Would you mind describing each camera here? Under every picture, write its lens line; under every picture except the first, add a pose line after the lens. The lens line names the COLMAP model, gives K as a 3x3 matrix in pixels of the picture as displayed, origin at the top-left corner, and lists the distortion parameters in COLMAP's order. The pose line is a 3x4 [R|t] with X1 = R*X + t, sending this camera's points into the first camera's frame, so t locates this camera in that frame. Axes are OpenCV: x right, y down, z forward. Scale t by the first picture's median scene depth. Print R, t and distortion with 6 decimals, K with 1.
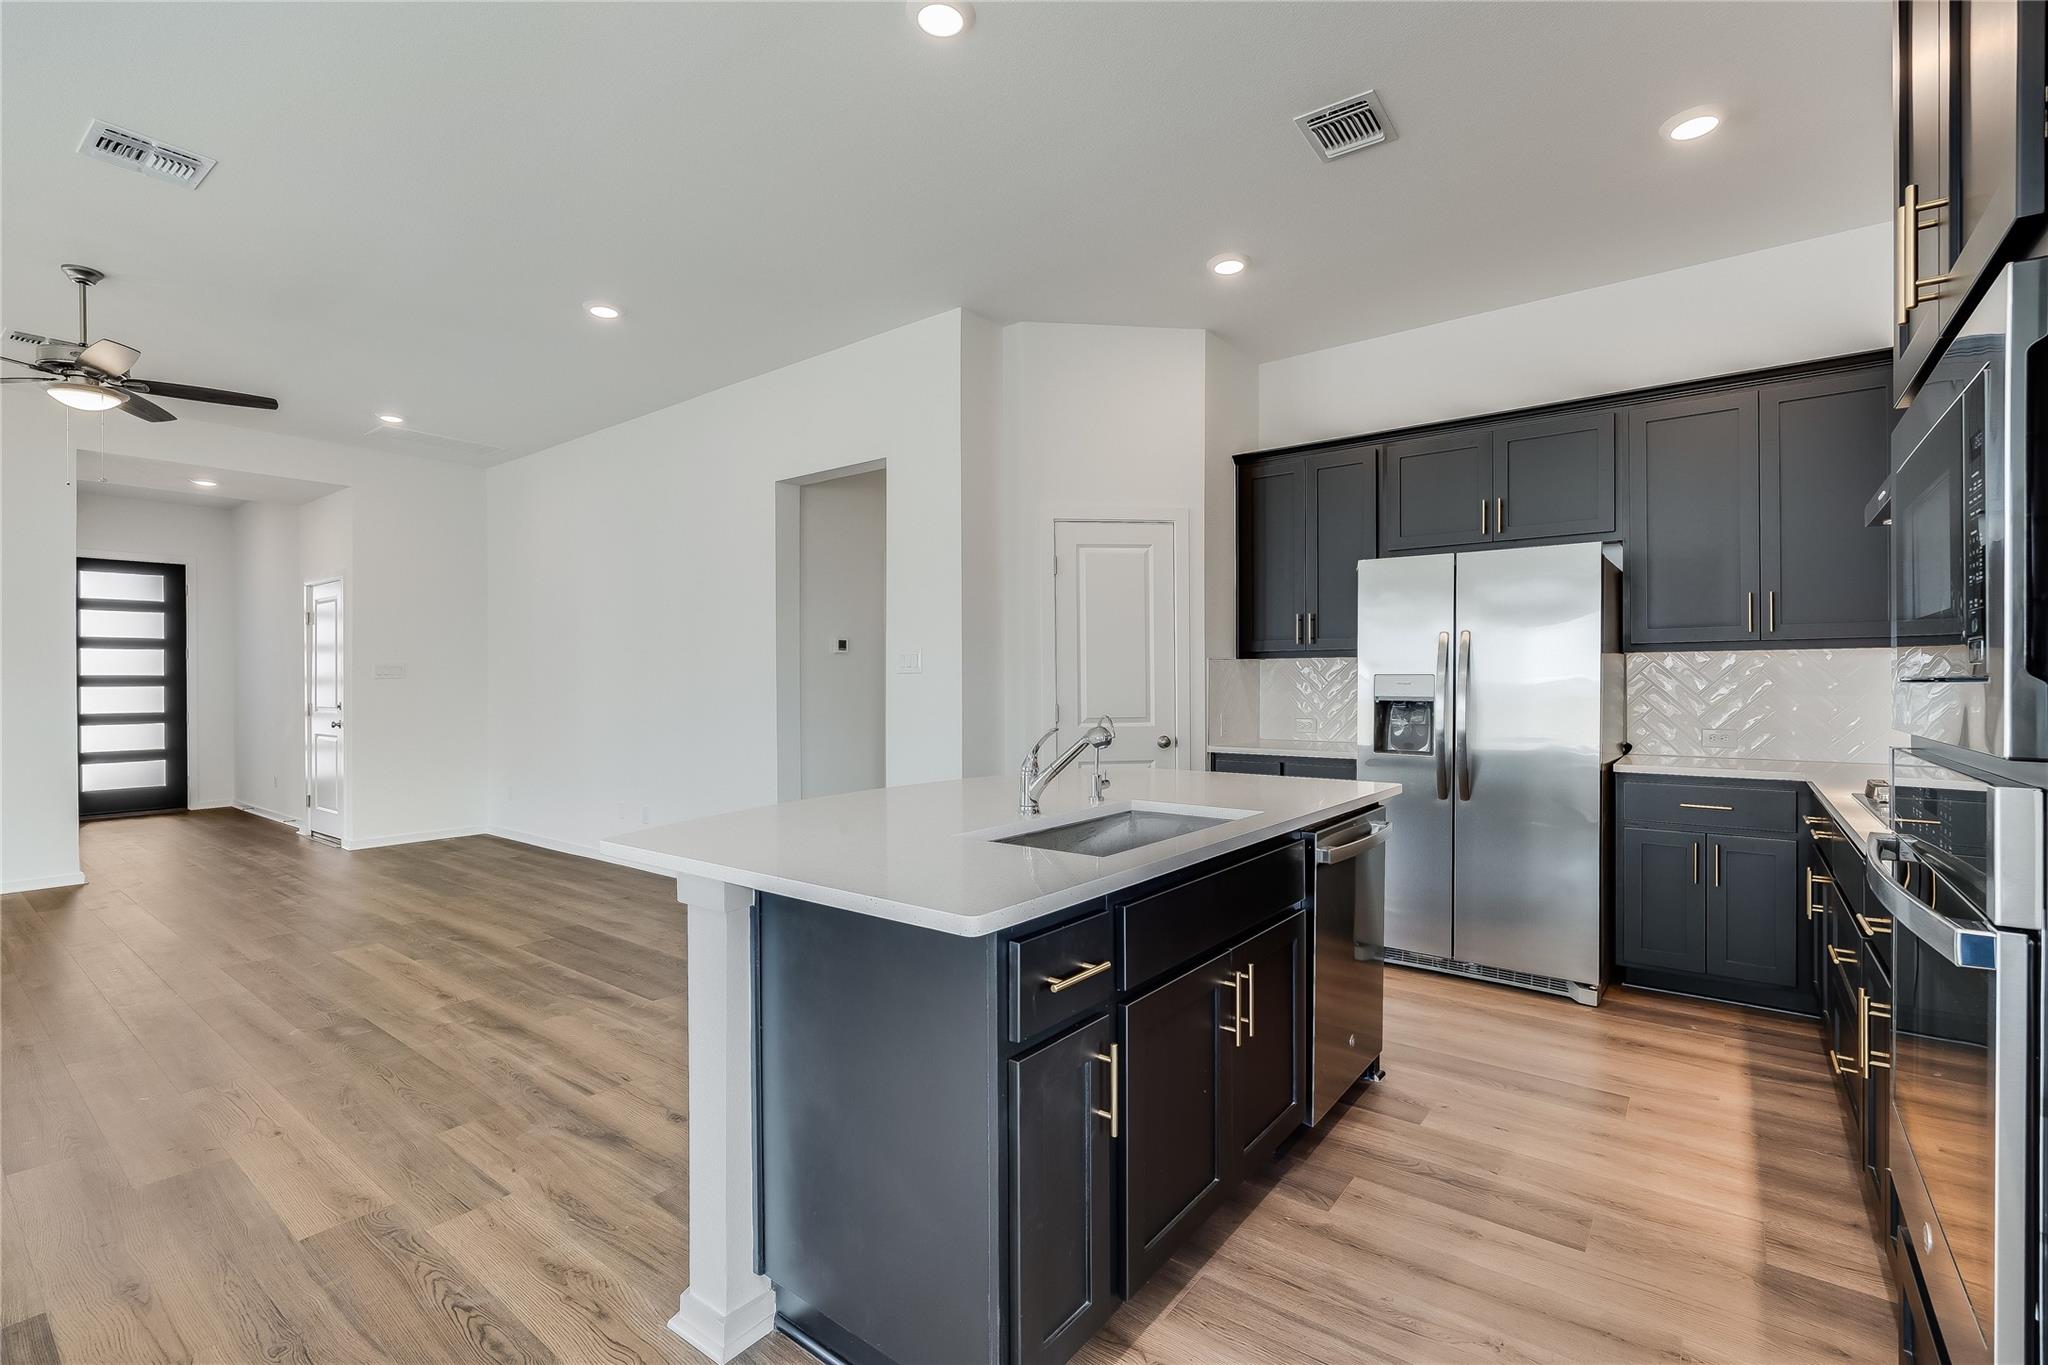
lens RADIAL K [[912.8, 0, 1020.2], [0, 912.8, 682.3], [0, 0, 1]] dist [-0.003338, 0.001366]
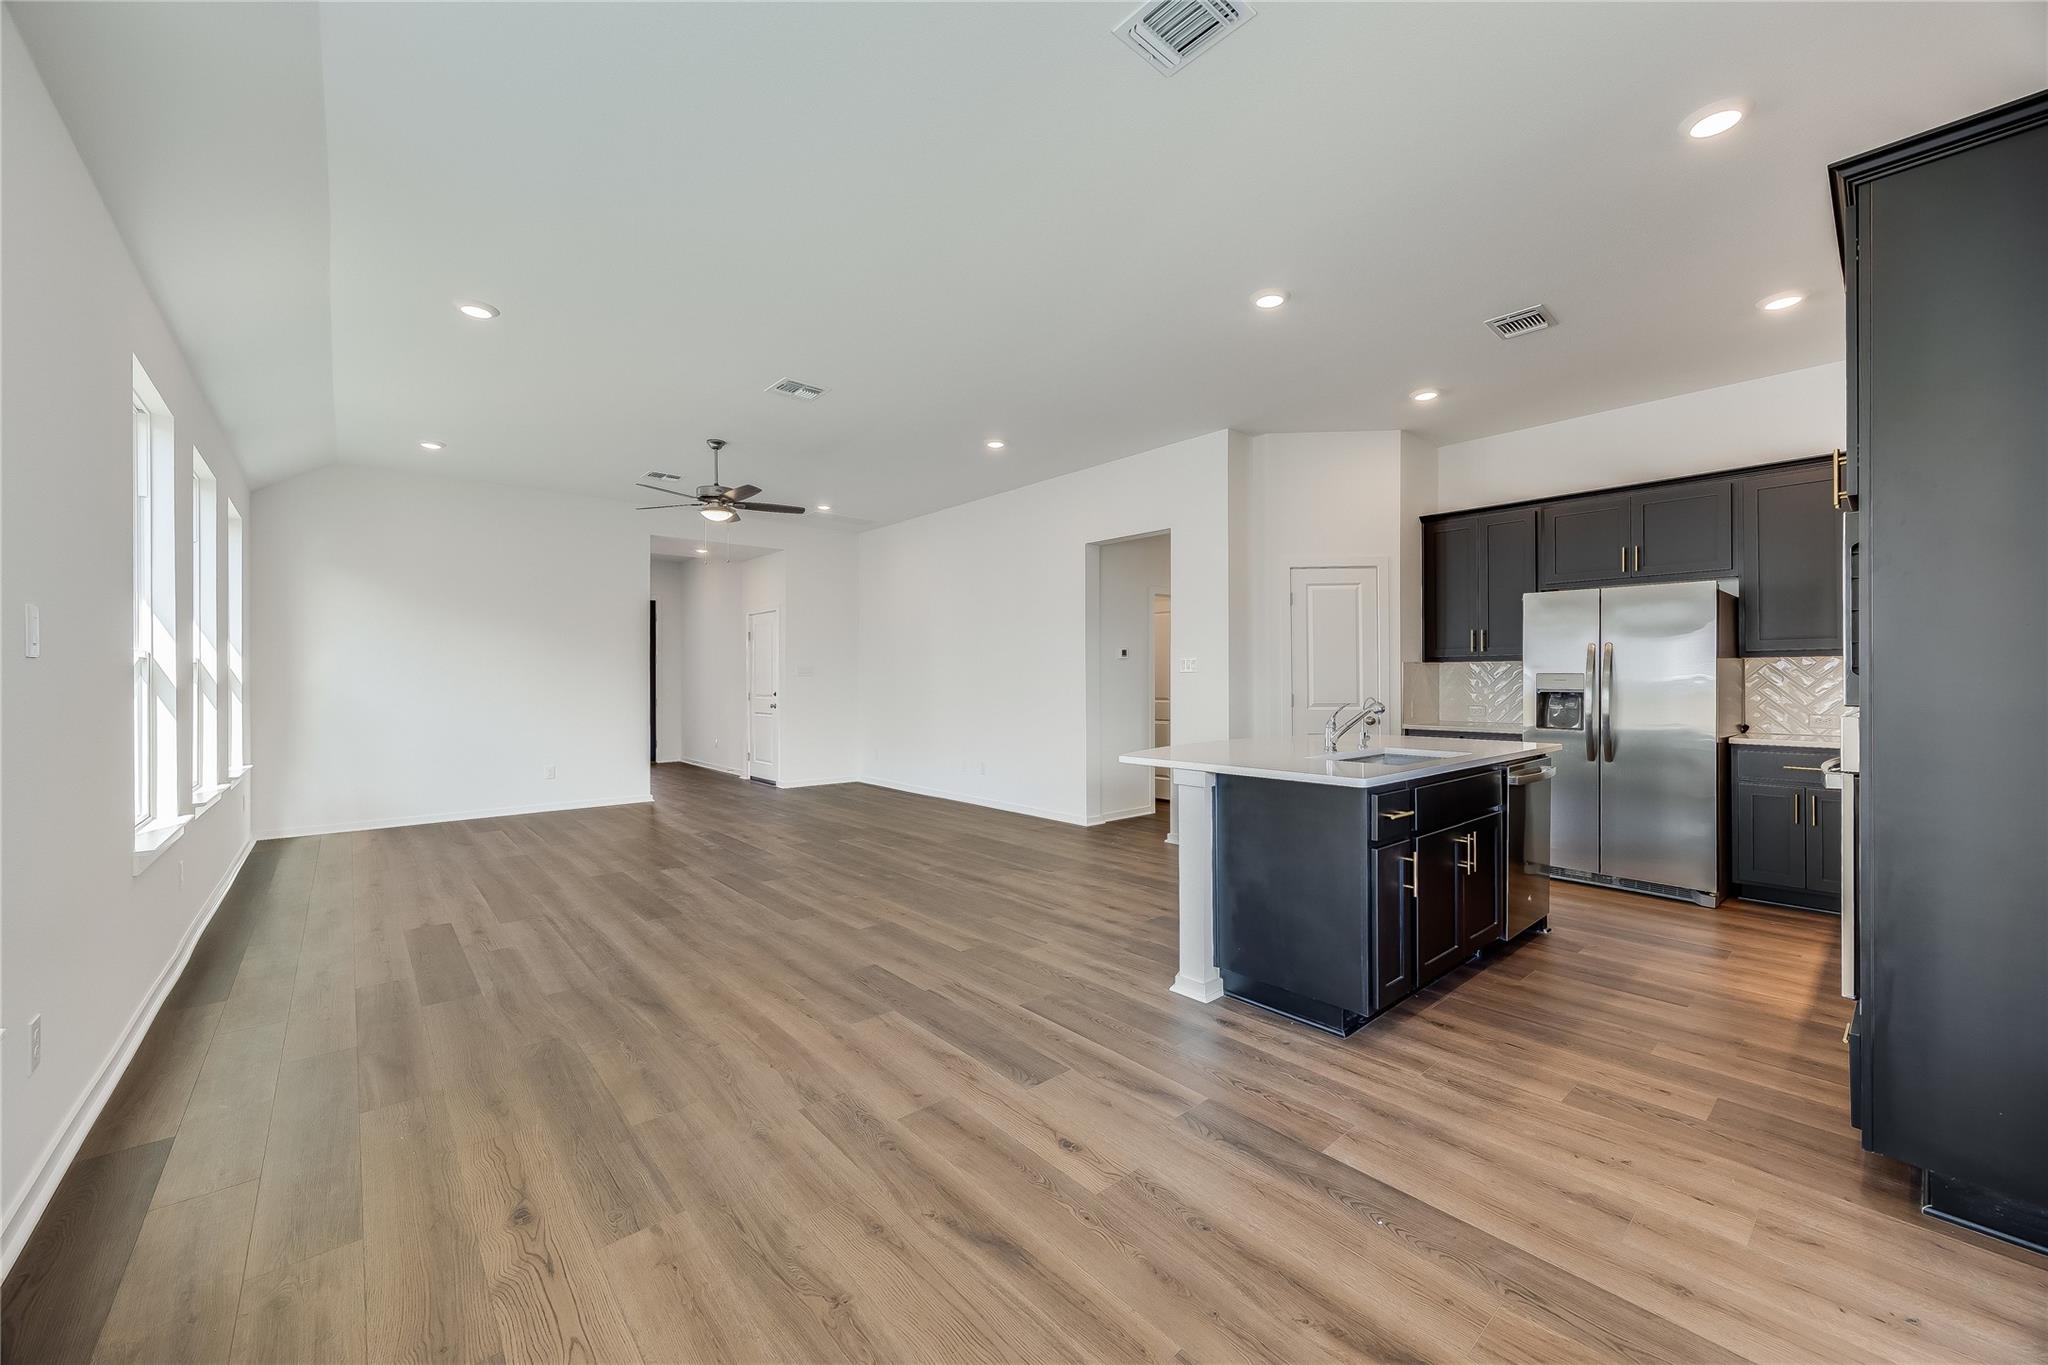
lens RADIAL K [[779.8, 0, 1019.2], [0, 779.8, 673.6], [0, 0, 1]] dist [0.005210, 0.000249]
pose [[0.981193, 0.001143, -0.193028, -0.172382], [-0.002841, 0.999960, -0.008518, 0.004264], [0.193010, 0.008906, 0.981156, -0.361173]]
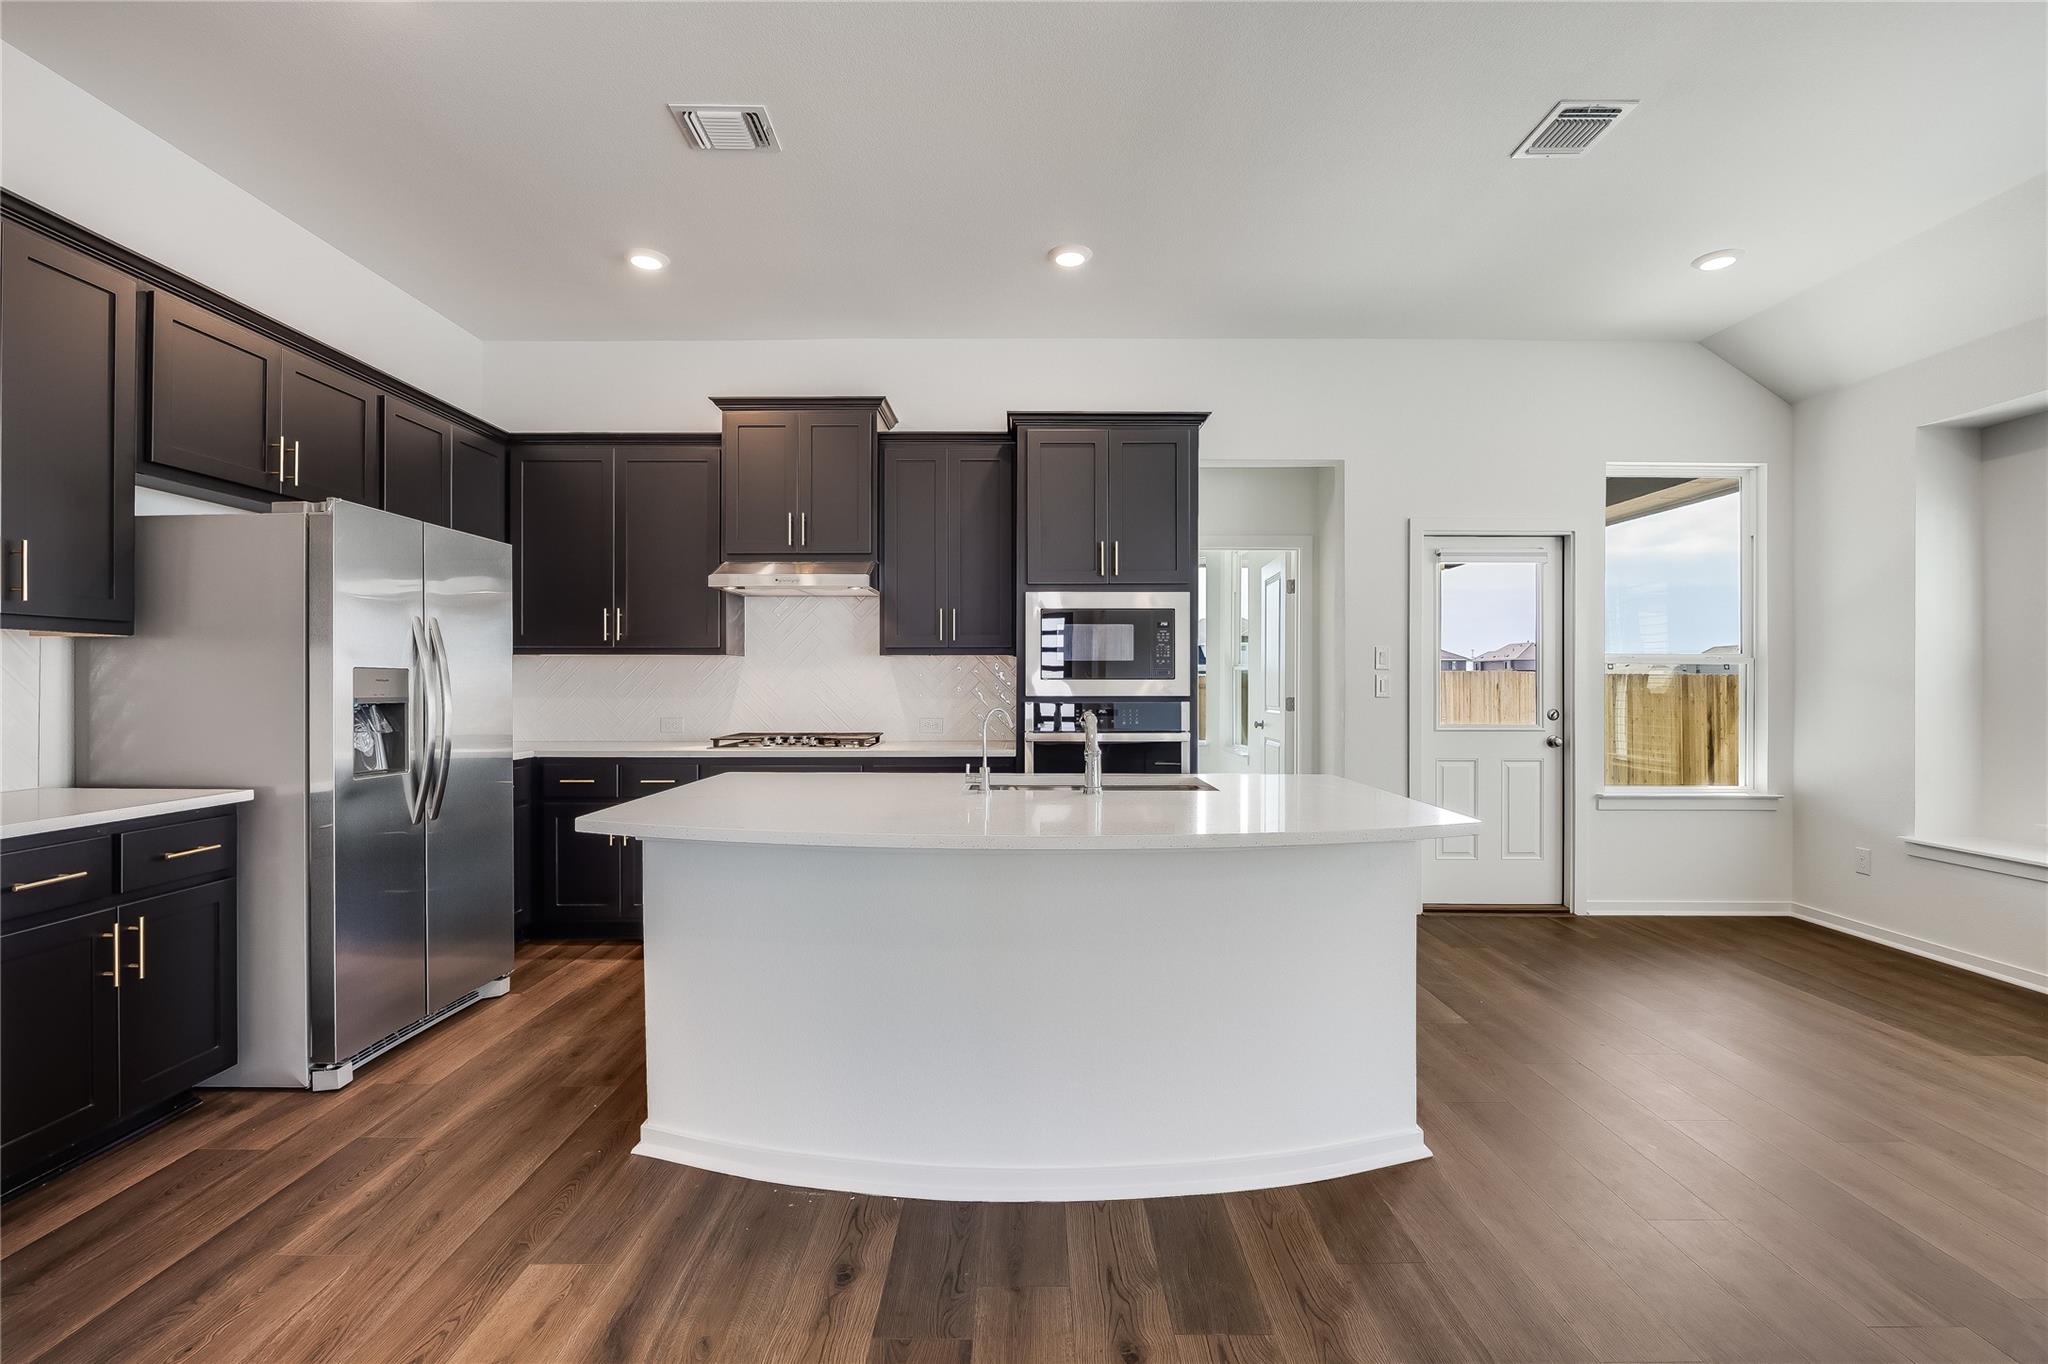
lens RADIAL K [[918.1, 0, 1020.7], [0, 918.1, 678.6], [0, 0, 1]] dist [-0.008030, 0.000444]
pose [[-0.612748, 0.004296, 0.790267, -0.489691], [0.000510, 0.999987, -0.005040, 0.004265], [-0.790278, -0.002685, -0.612742, 1.045575]]
